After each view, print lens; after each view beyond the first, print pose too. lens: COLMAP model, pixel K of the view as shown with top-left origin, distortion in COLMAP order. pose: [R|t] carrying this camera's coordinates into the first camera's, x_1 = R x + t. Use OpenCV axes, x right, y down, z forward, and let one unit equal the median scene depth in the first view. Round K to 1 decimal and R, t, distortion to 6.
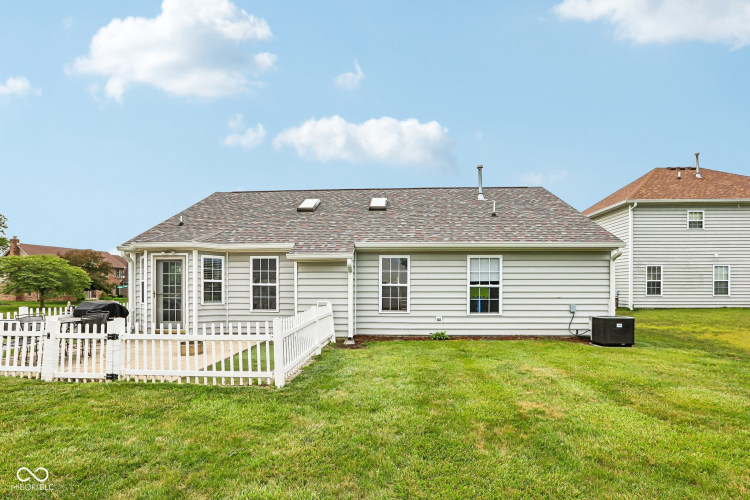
lens RADIAL K [[348.7, 0, 375.0], [0, 348.7, 250.0], [0, 0, 1]] dist [-0.052427, 0.014031]
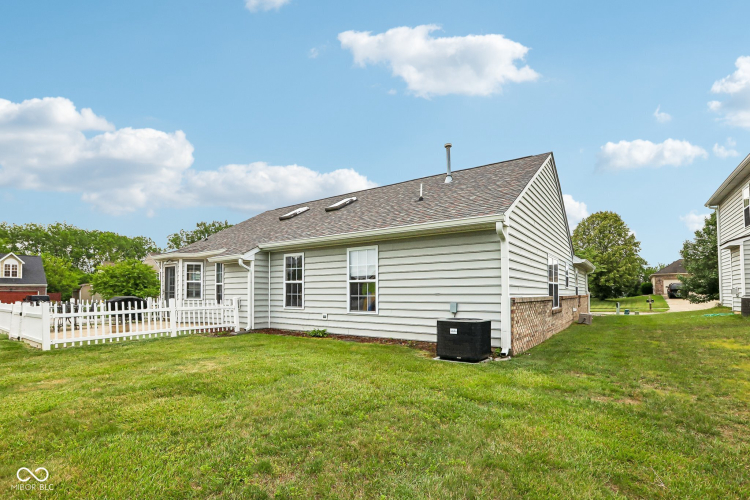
lens RADIAL K [[348.7, 0, 375.0], [0, 348.7, 250.0], [0, 0, 1]] dist [-0.052427, 0.014031]
pose [[0.859535, -0.066981, -0.506669, 0.807632], [0.064516, 0.997664, -0.022443, 0.044904], [0.506989, -0.013397, 0.861849, 0.232038]]
